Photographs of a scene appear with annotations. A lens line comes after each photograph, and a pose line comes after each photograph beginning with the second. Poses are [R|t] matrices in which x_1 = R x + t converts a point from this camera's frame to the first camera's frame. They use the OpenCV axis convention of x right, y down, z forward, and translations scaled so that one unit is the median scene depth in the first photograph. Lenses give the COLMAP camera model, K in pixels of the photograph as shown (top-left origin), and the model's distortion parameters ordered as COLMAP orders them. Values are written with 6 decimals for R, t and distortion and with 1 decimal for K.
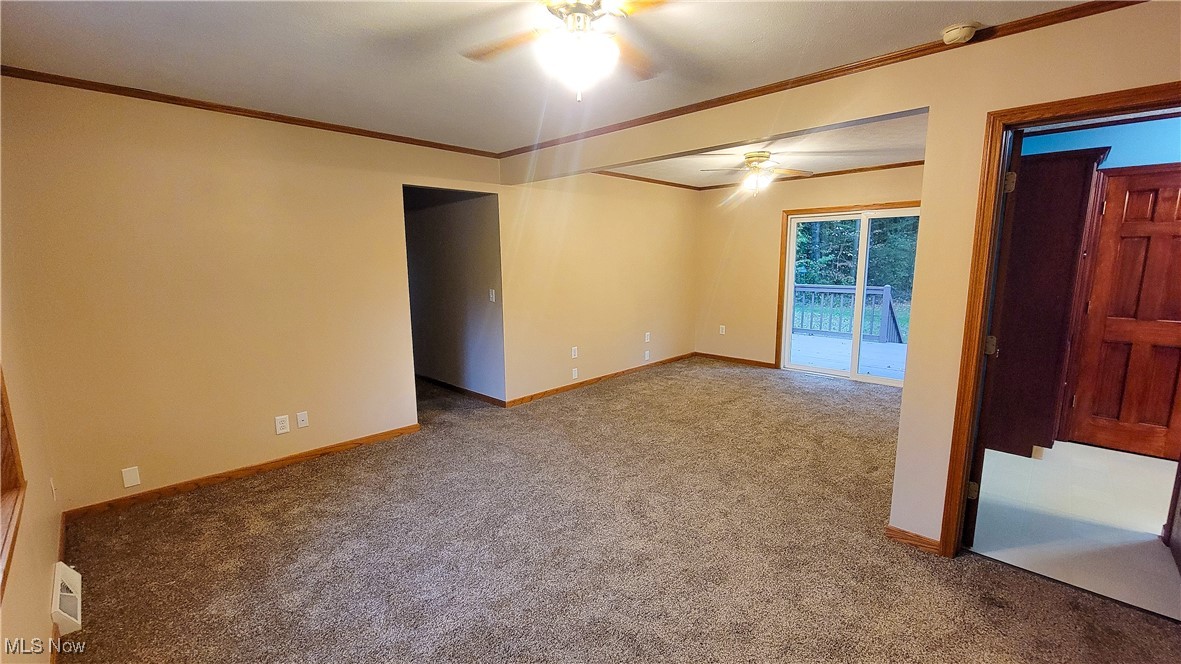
lens RADIAL K [[487.4, 0, 590.5], [0, 487.4, 332.0], [0, 0, 1]] dist [0.001894, 0.000064]
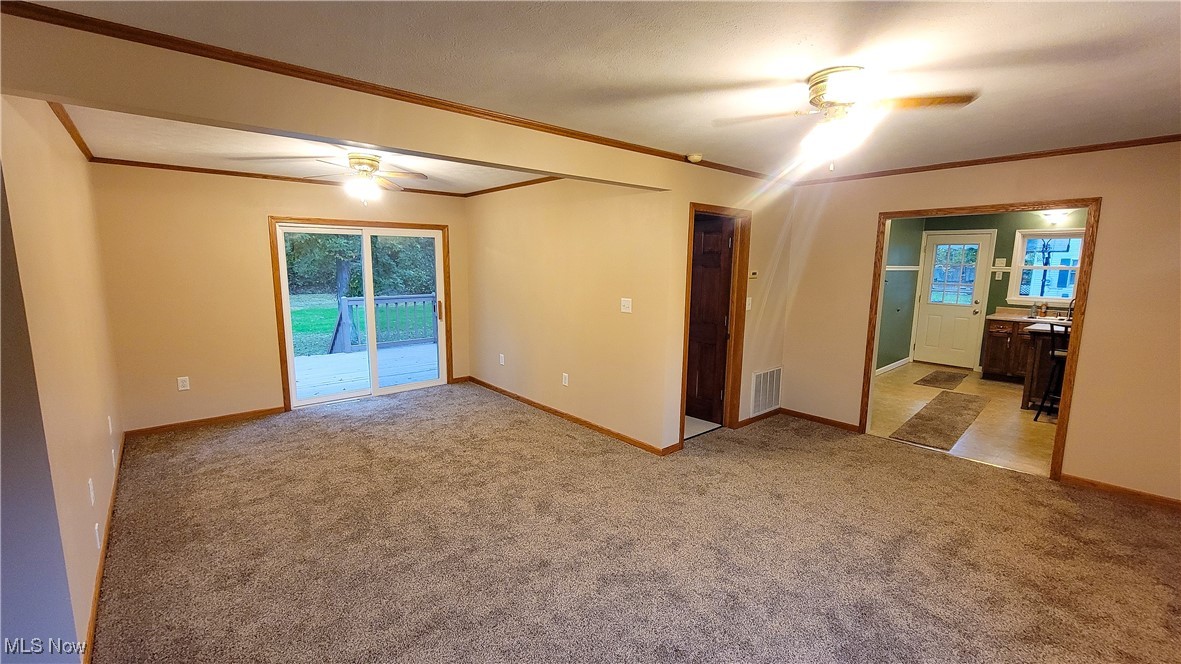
lens RADIAL K [[498.5, 0, 590.5], [0, 498.5, 332.0], [0, 0, 1]] dist [0.000162, -0.000105]
pose [[0.089735, -0.137217, 0.986468, -0.518556], [0.148543, 0.981230, 0.122976, -0.113091], [-0.984826, 0.135498, 0.108433, 0.551800]]
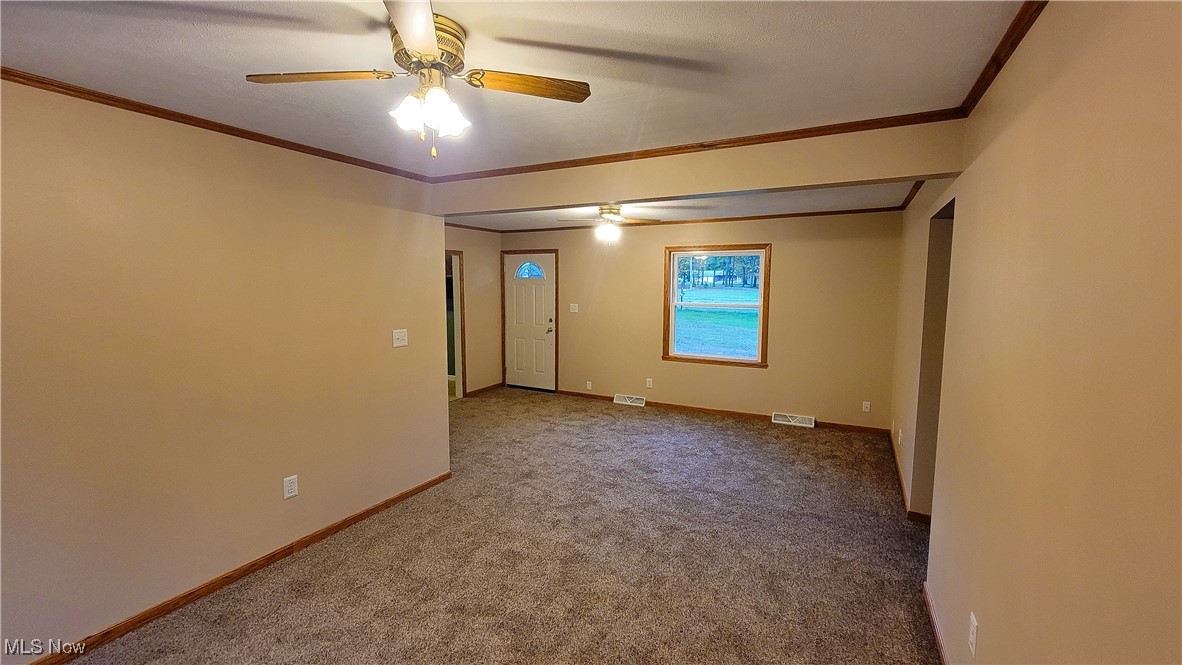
lens RADIAL K [[487.9, 0, 591.0], [0, 487.9, 332.5], [0, 0, 1]] dist [0.001894, 0.000064]
pose [[-0.963161, 0.030276, -0.267216, 0.412956], [-0.038195, 0.968170, 0.247364, -0.267579], [0.266200, 0.248458, -0.931347, 1.474526]]
